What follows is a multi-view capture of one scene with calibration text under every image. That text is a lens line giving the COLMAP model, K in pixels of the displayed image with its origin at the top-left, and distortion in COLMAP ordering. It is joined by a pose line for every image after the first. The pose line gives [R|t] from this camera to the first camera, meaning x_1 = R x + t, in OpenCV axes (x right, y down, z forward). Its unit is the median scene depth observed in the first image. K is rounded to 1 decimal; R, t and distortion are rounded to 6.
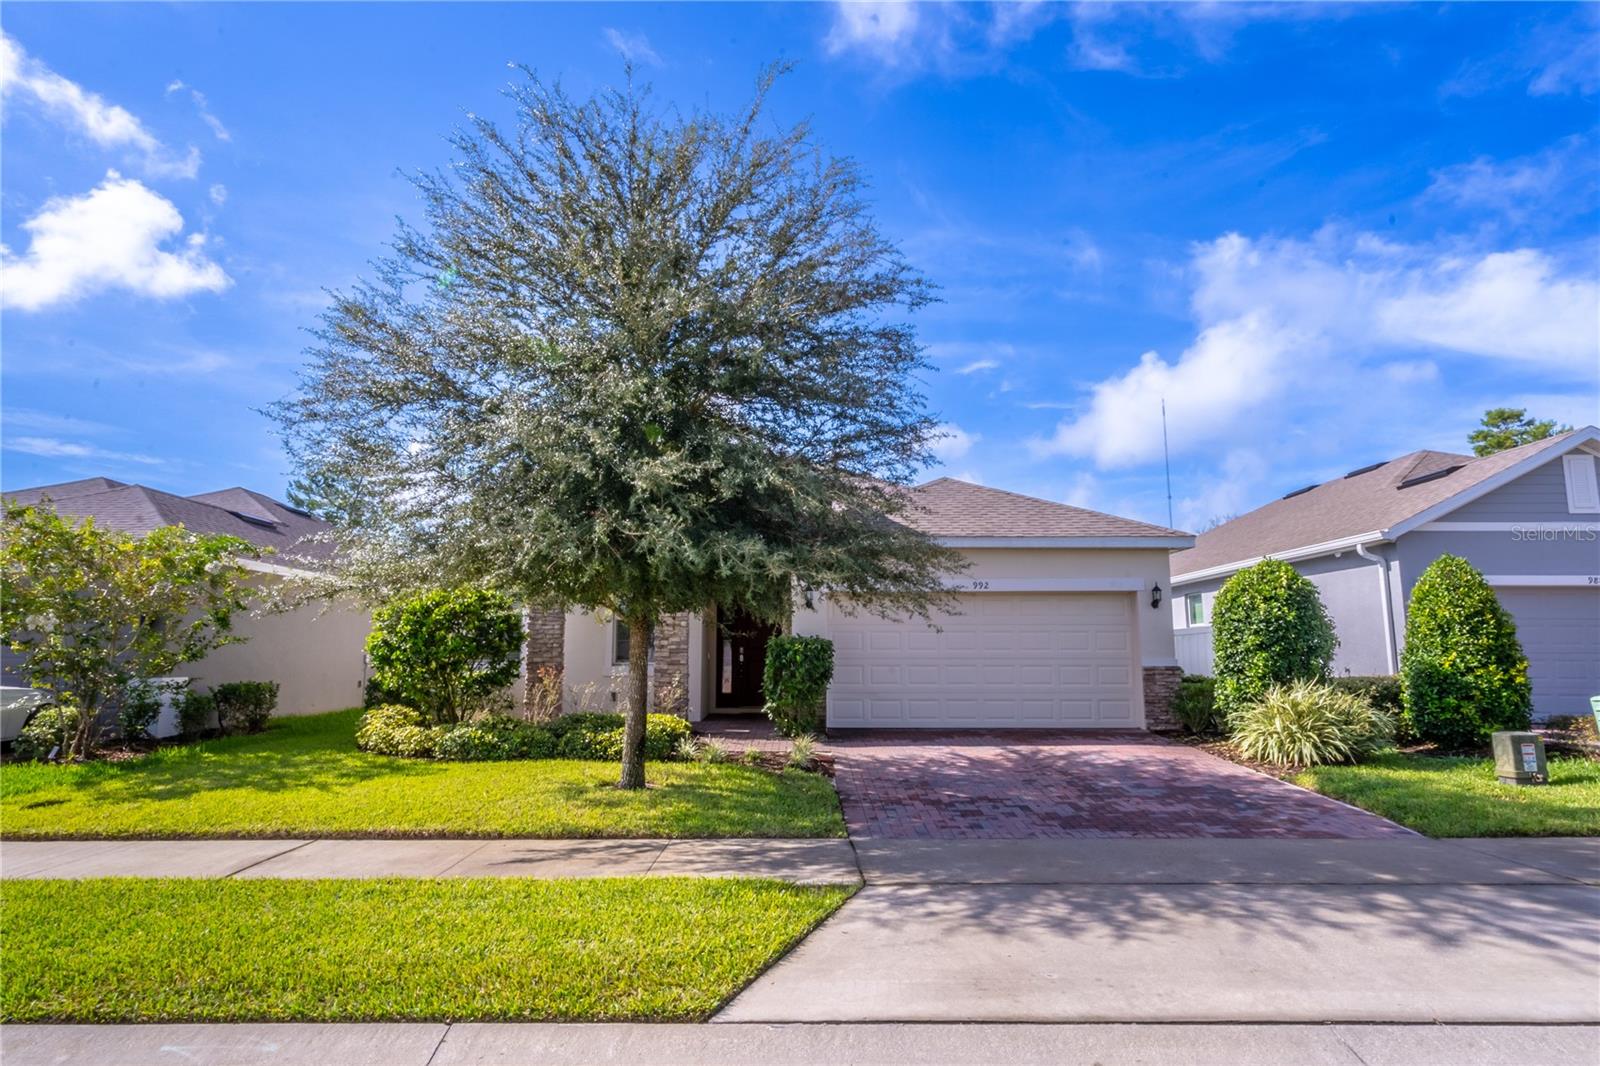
lens RADIAL K [[907.7, 0, 794.7], [0, 907.7, 543.2], [0, 0, 1]] dist [0.003638, 0.000853]
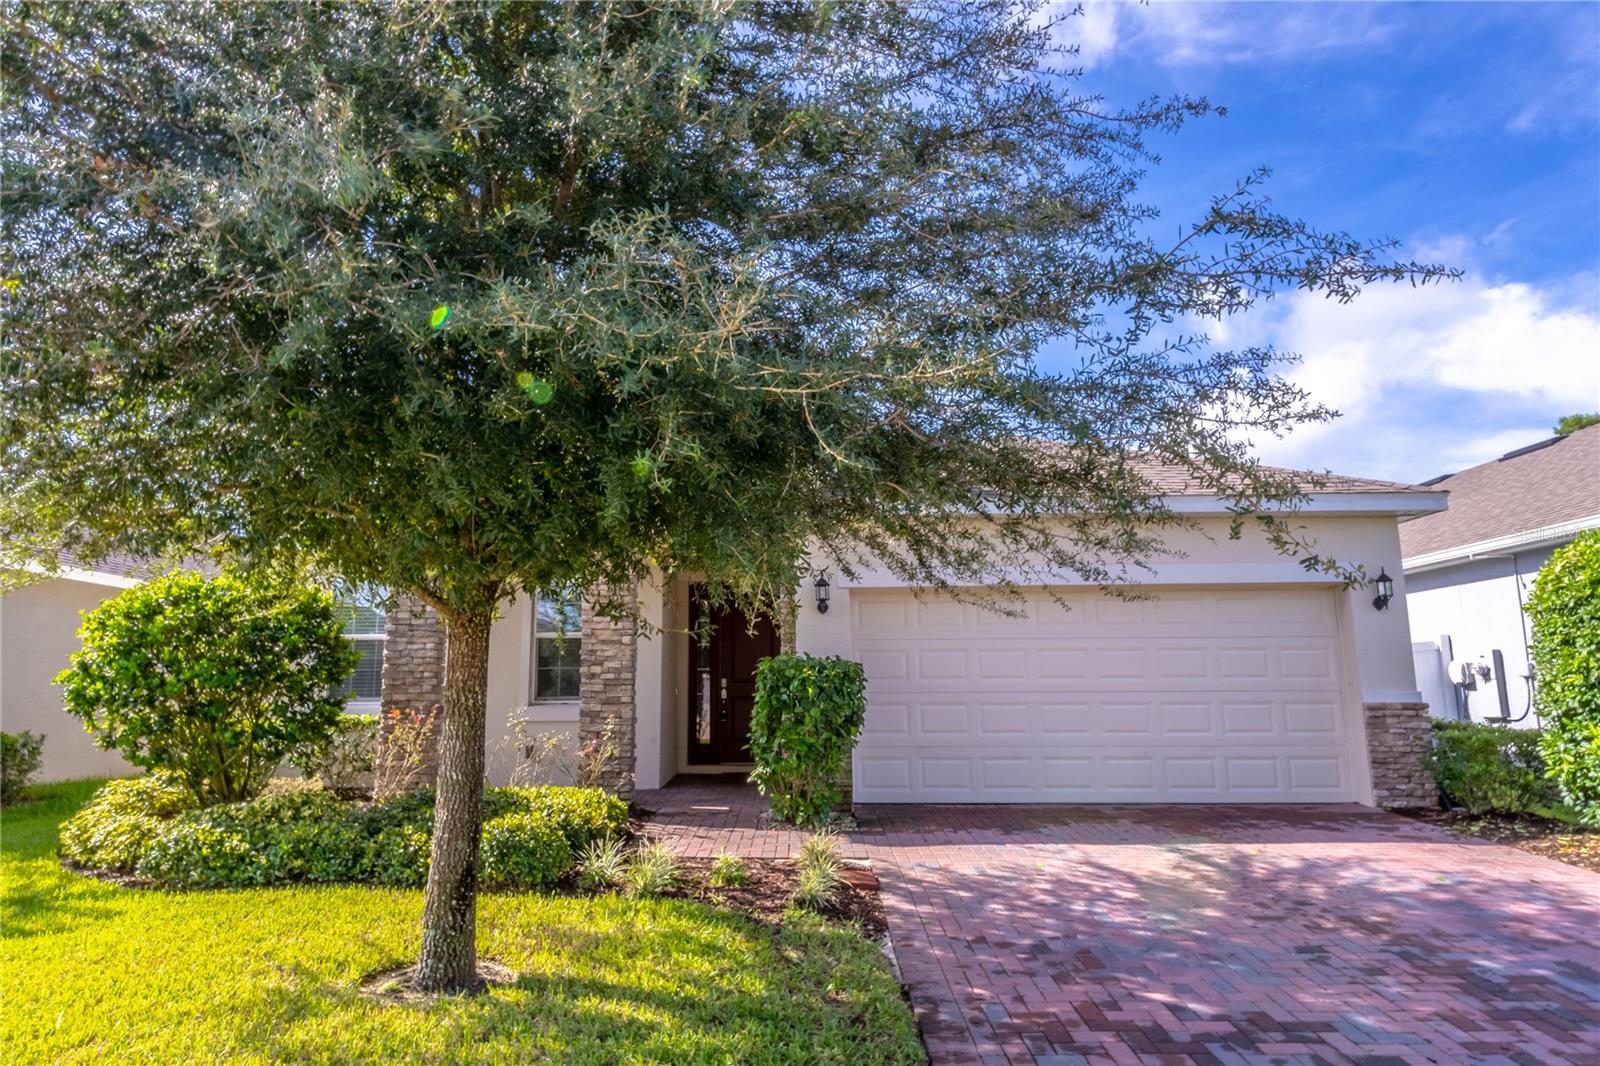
lens RADIAL K [[888.1, 0, 775.8], [0, 888.1, 569.8], [0, 0, 1]] dist [0.000743, -0.000057]
pose [[0.999744, -0.007736, -0.021244, -0.004244], [0.007394, 0.999843, -0.016130, 0.059196], [0.021366, 0.015969, 0.999644, 0.441864]]
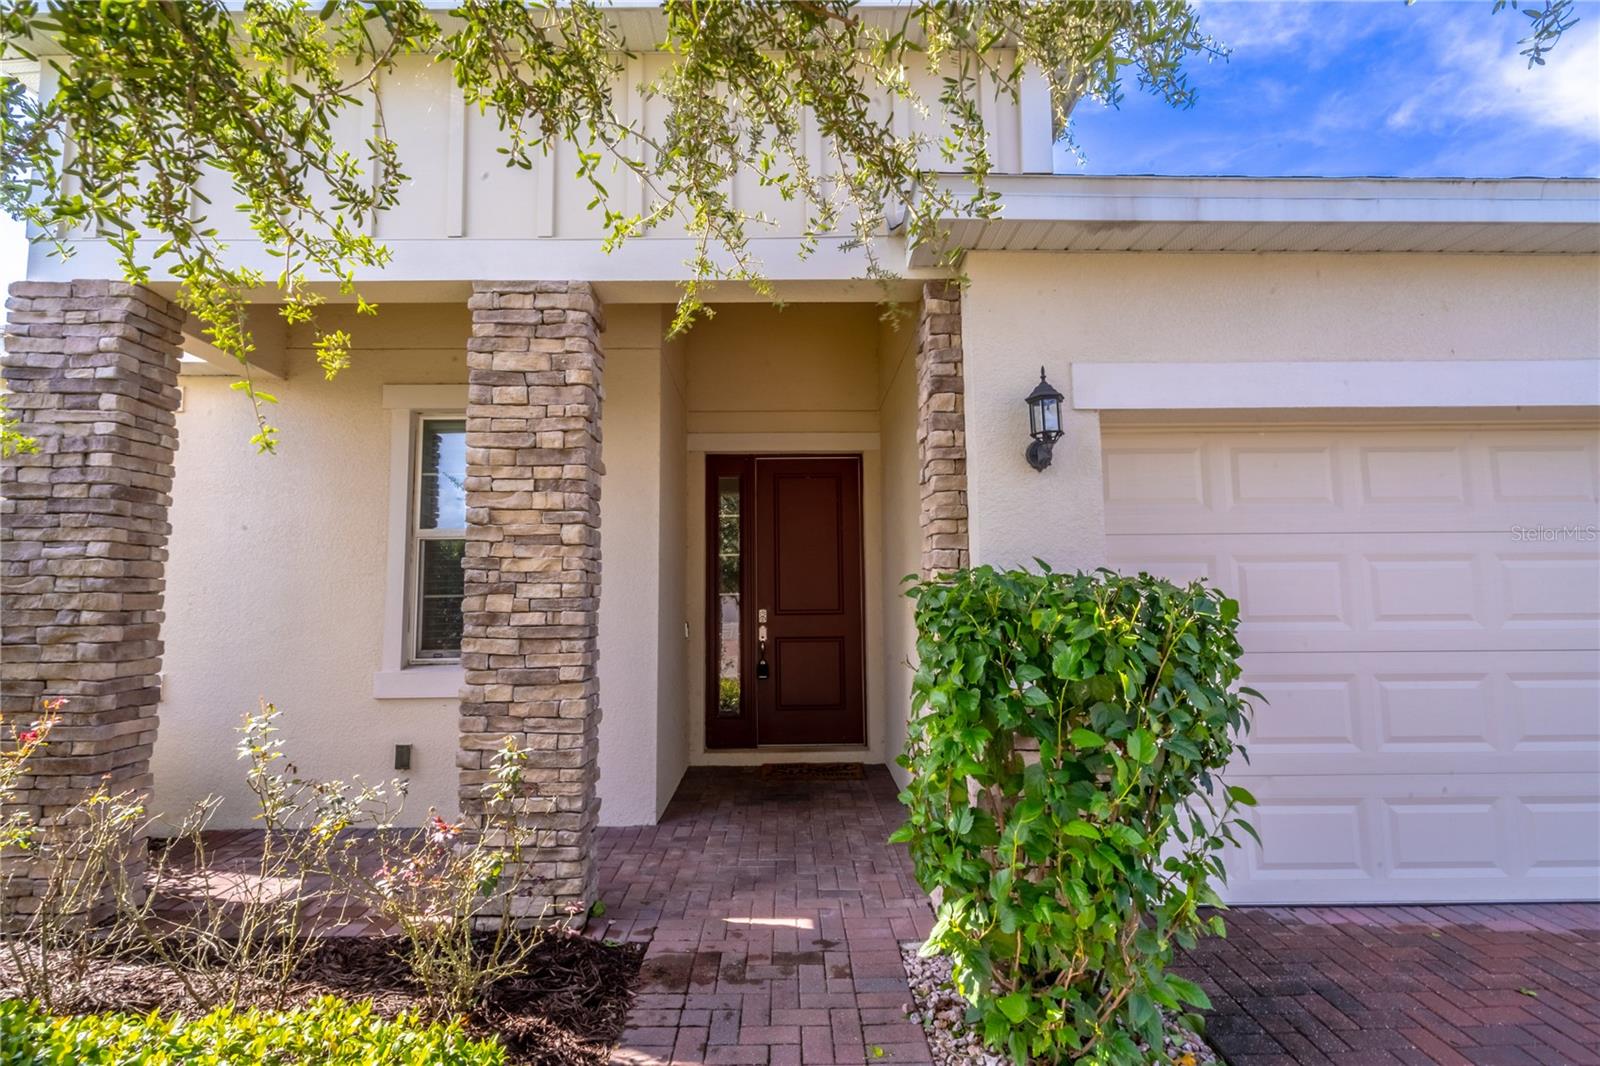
lens RADIAL K [[755.4, 0, 802.0], [0, 755.4, 539.6], [0, 0, 1]] dist [0.004717, 0.000443]
pose [[0.999667, -0.006842, 0.024879, -0.069063], [0.005986, 0.999394, 0.034296, 0.097502], [-0.025098, -0.034136, 0.999102, 0.904152]]
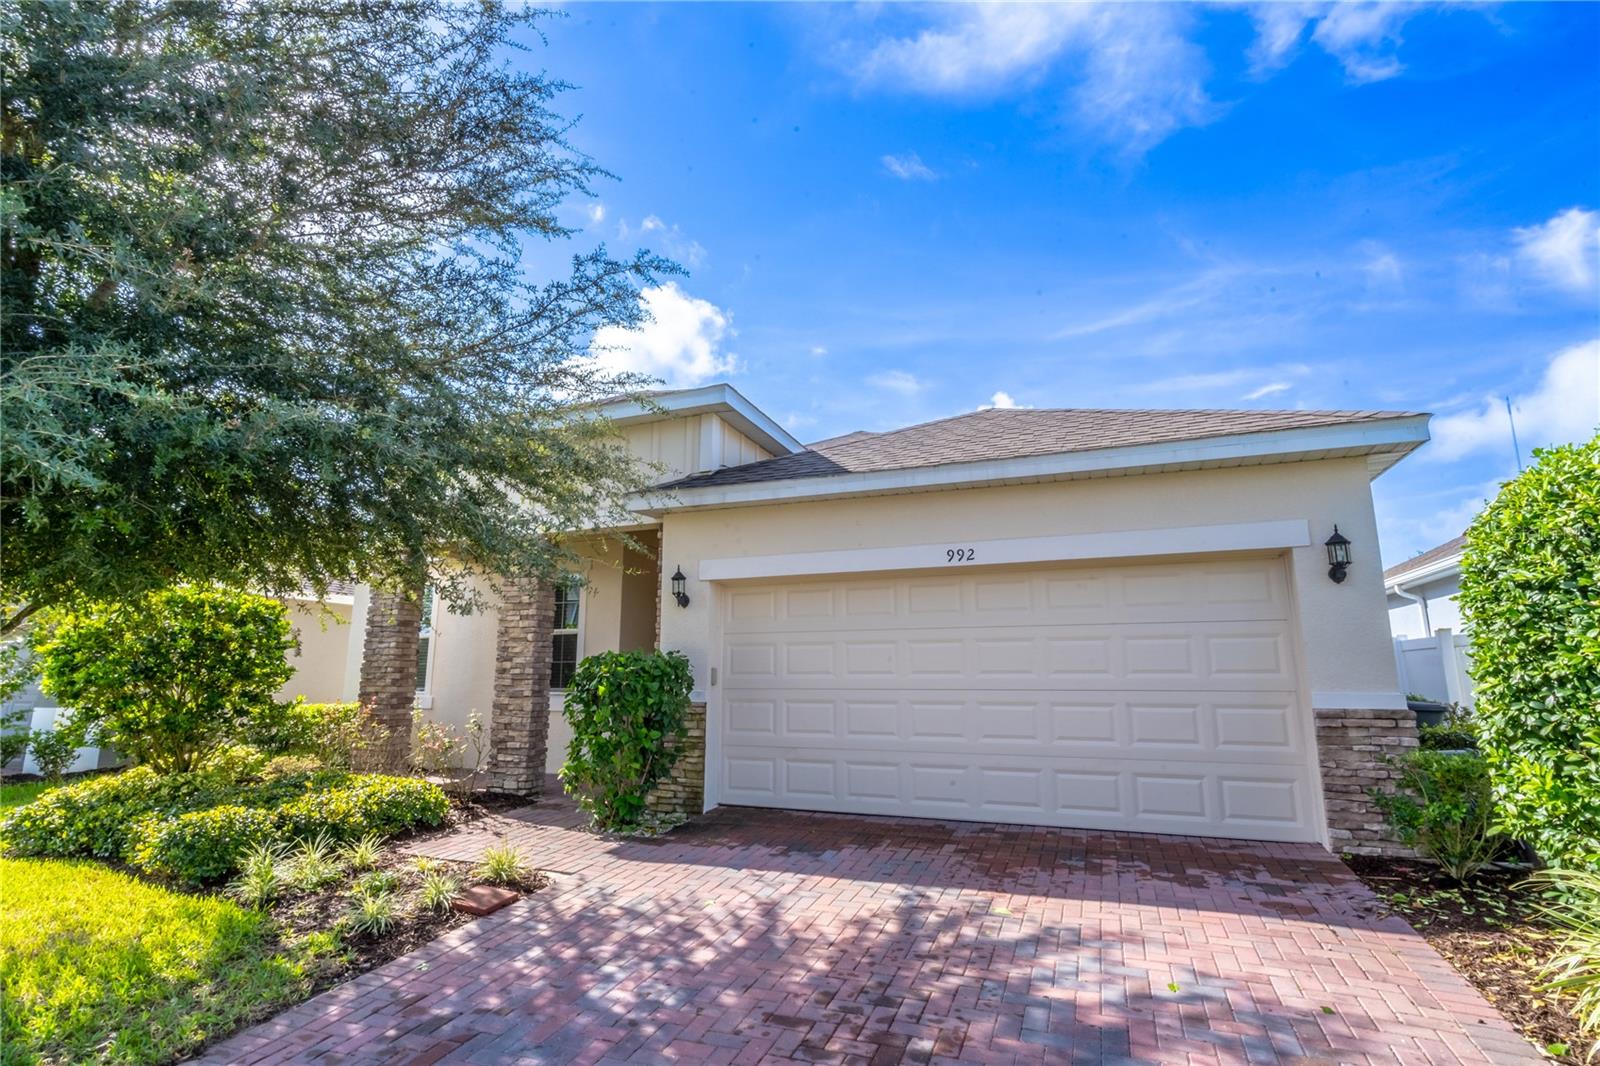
lens RADIAL K [[774.0, 0, 800.0], [0, 774.0, 533.0], [0, 0, 1]] dist [0.001005, 0.000015]
pose [[0.934613, -0.066838, -0.349329, 0.323357], [0.045329, 0.996559, -0.069399, 0.070867], [0.352765, 0.049026, 0.934427, 0.613070]]
